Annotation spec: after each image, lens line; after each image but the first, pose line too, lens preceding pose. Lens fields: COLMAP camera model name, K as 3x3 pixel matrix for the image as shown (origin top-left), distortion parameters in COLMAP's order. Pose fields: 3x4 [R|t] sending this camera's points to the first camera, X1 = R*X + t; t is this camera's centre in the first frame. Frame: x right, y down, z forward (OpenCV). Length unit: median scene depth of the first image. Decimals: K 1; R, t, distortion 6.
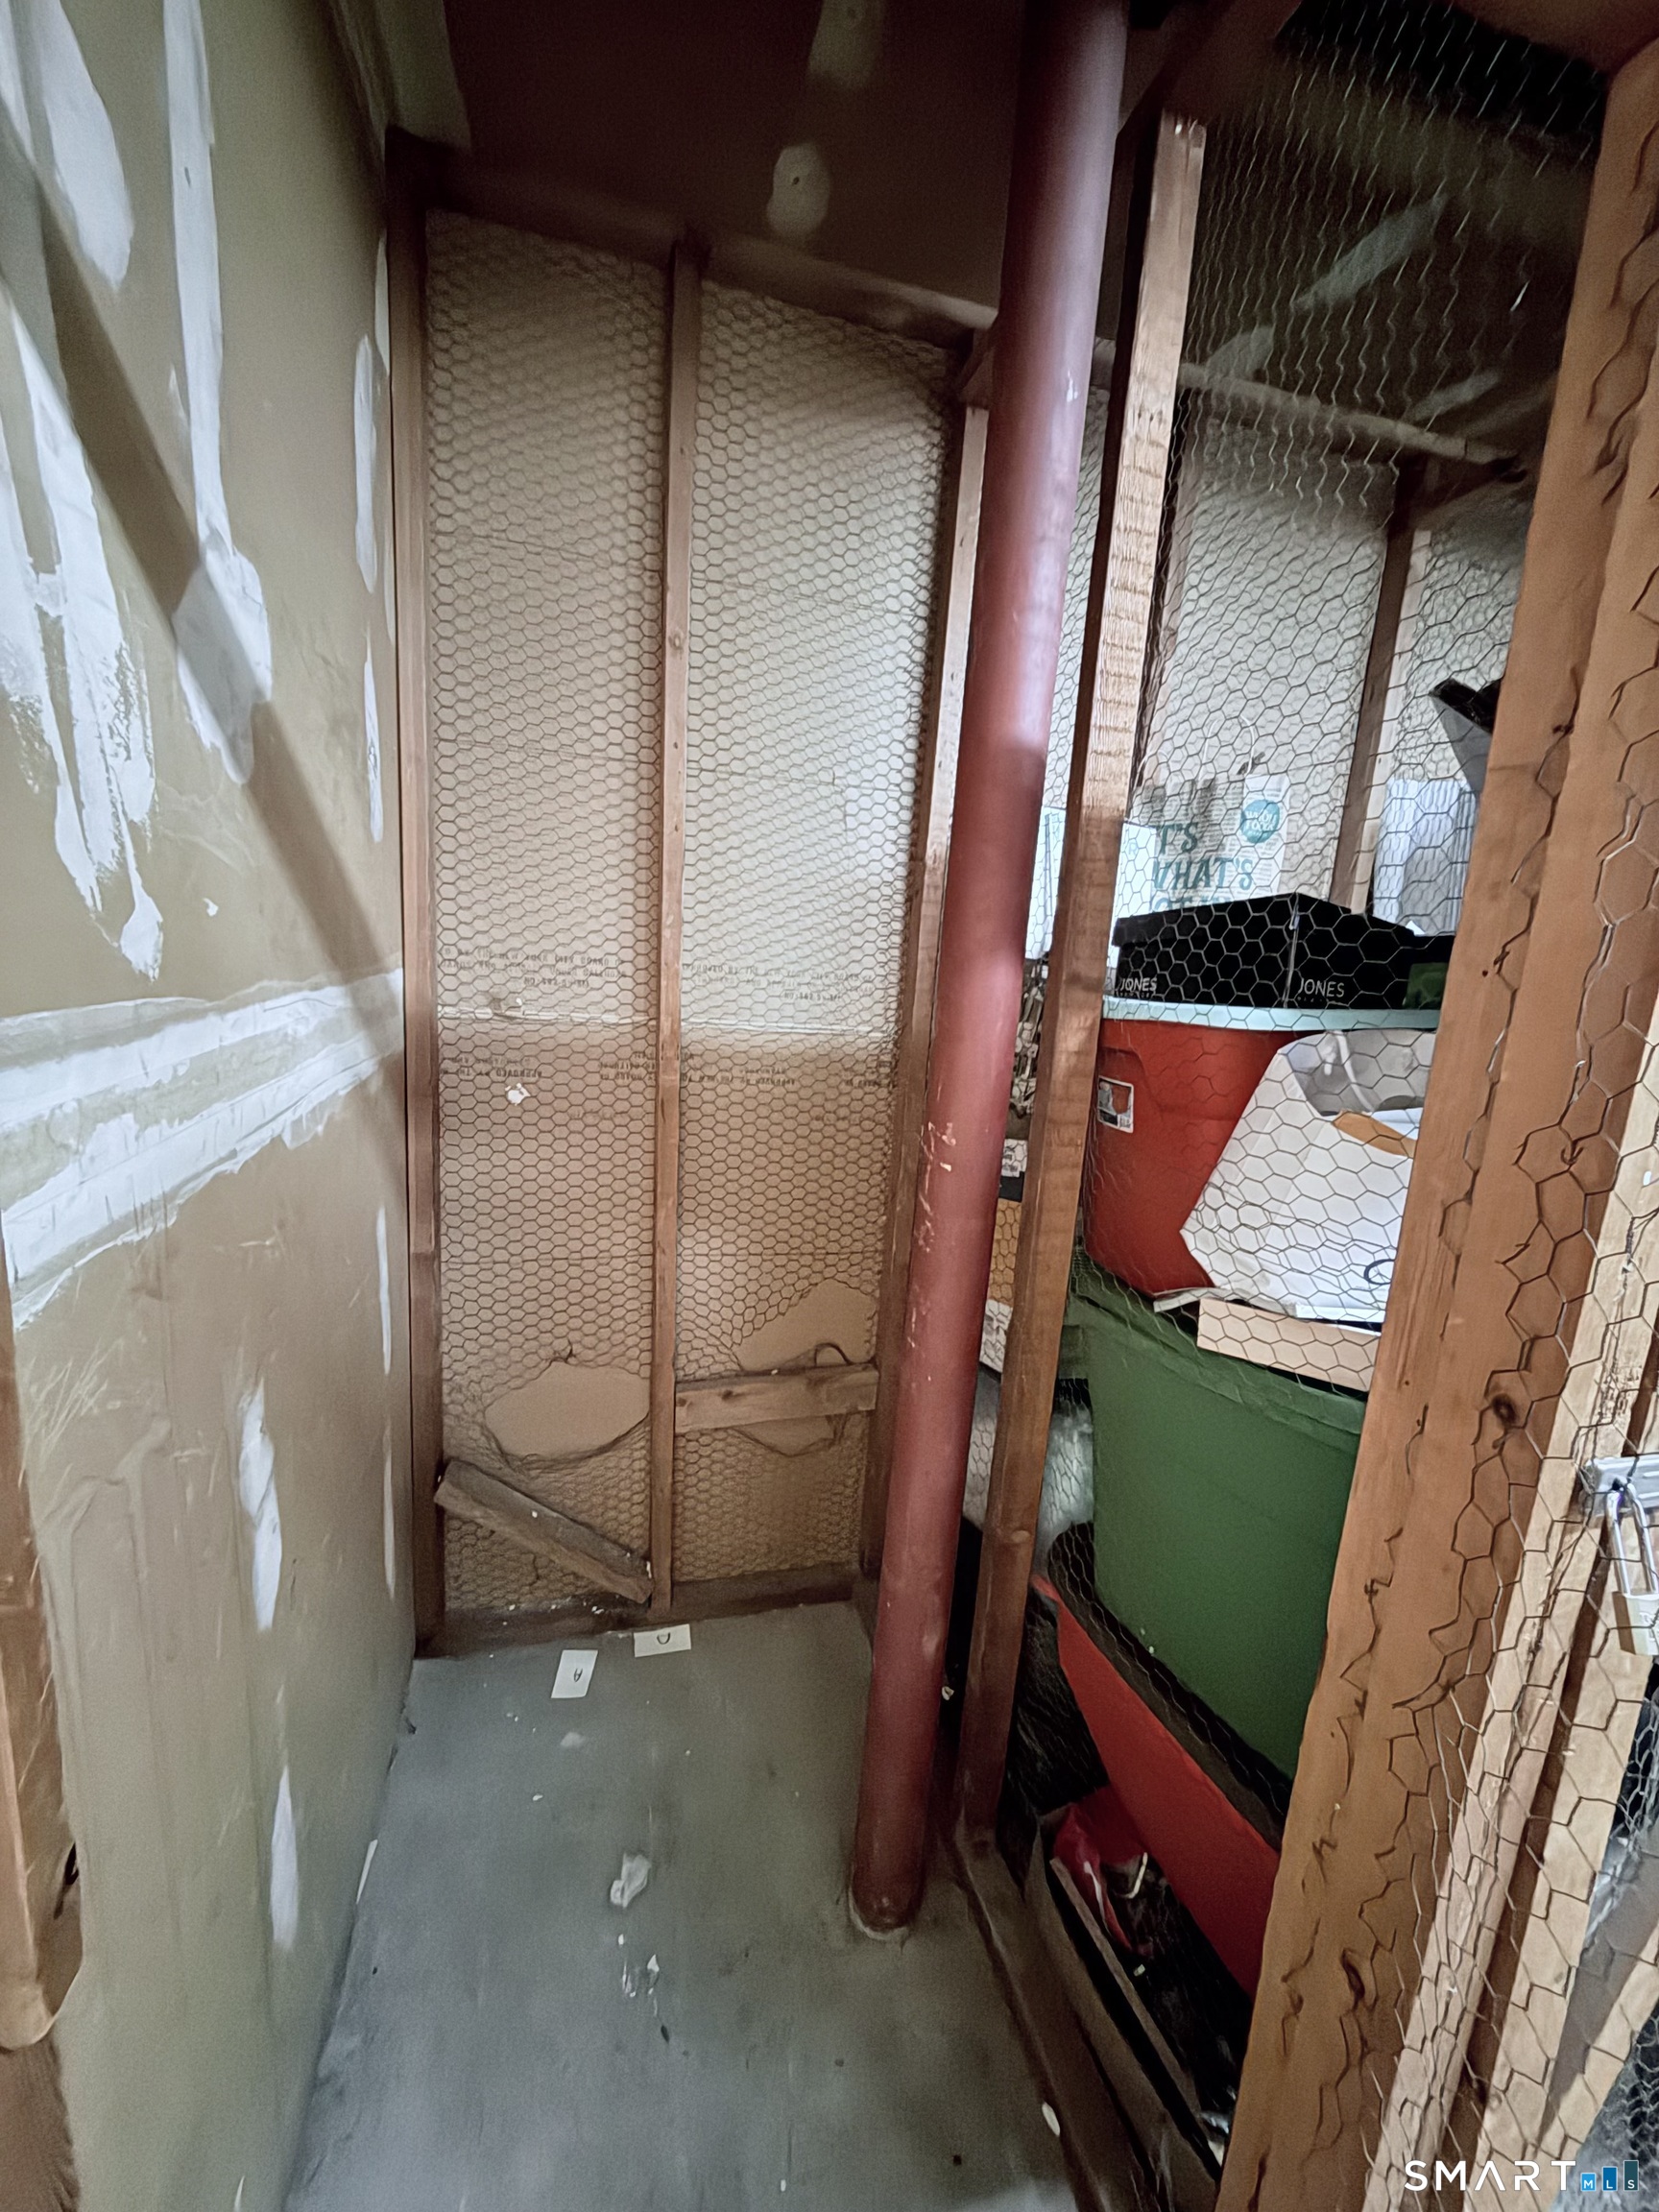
lens RADIAL K [[876.3, 0, 827.1], [0, 876.3, 1108.2], [0, 0, 1]] dist [0.002475, 0.000007]
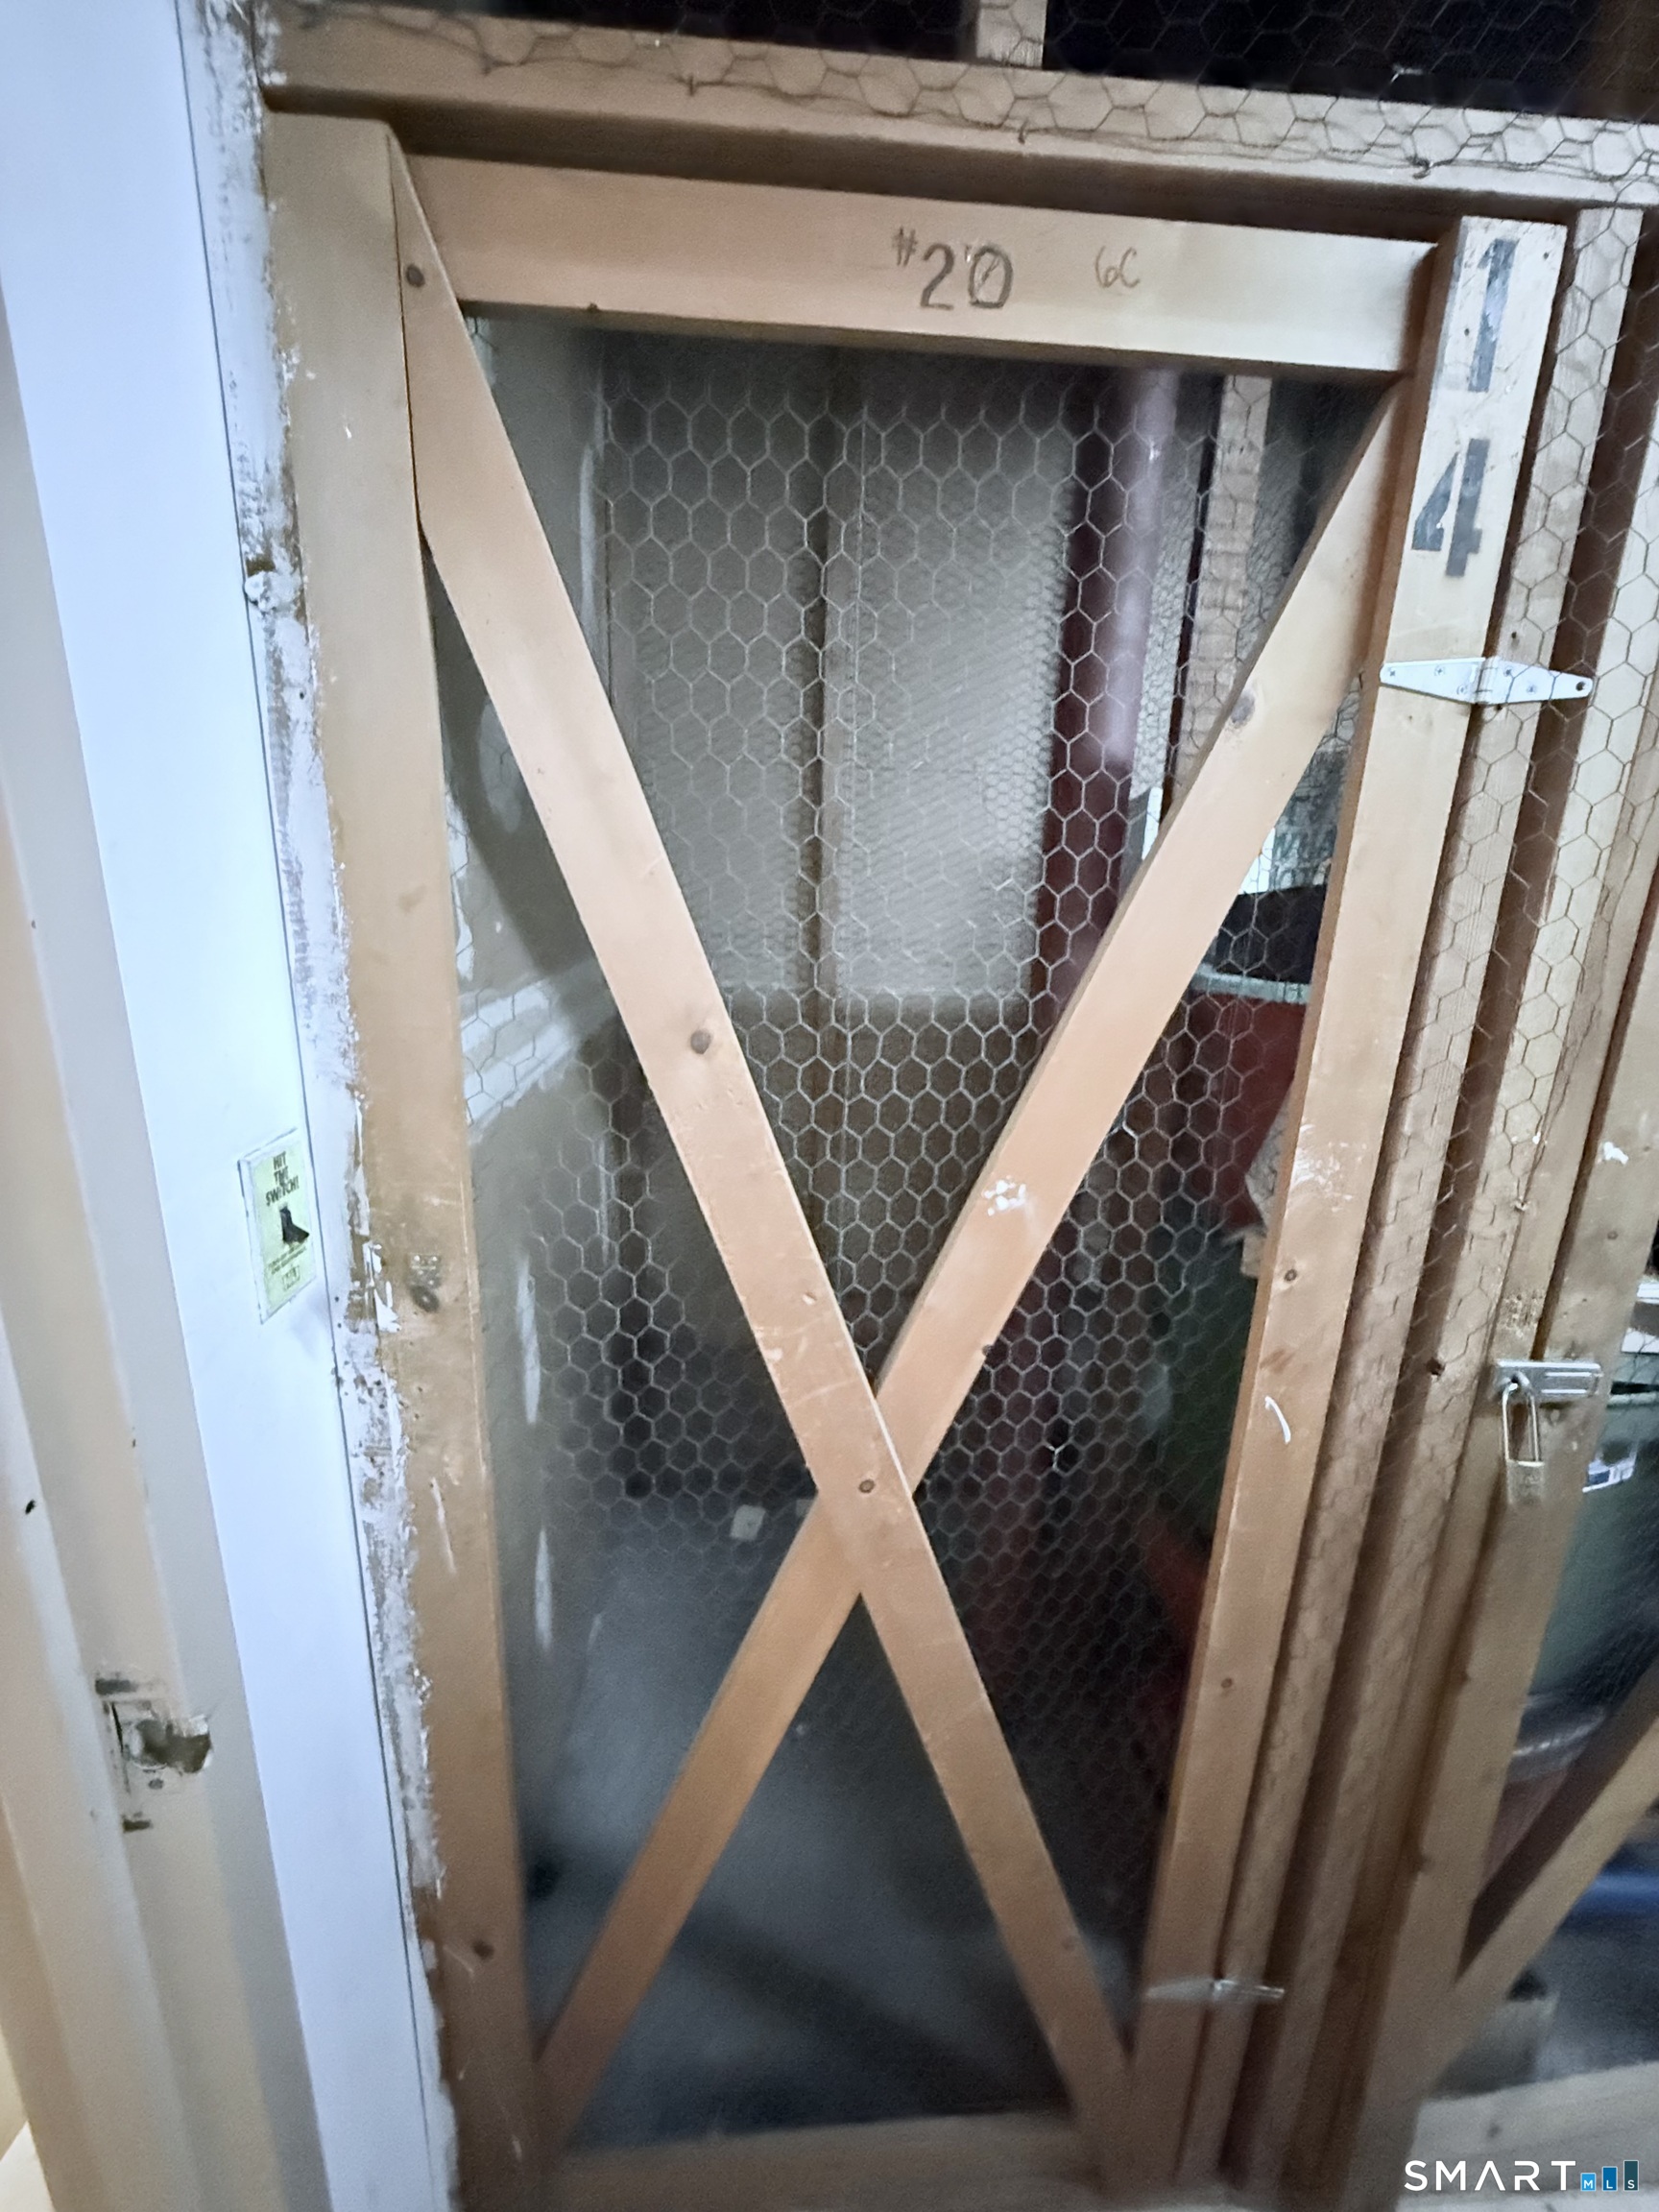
lens RADIAL K [[876.3, 0, 829.4], [0, 876.3, 1109.7], [0, 0, 1]] dist [0.002475, 0.000007]
pose [[0.978524, 0.023542, -0.204782, 0.103378], [-0.011087, 0.998030, 0.061758, -0.014100], [0.205833, -0.058161, 0.976857, -0.236705]]
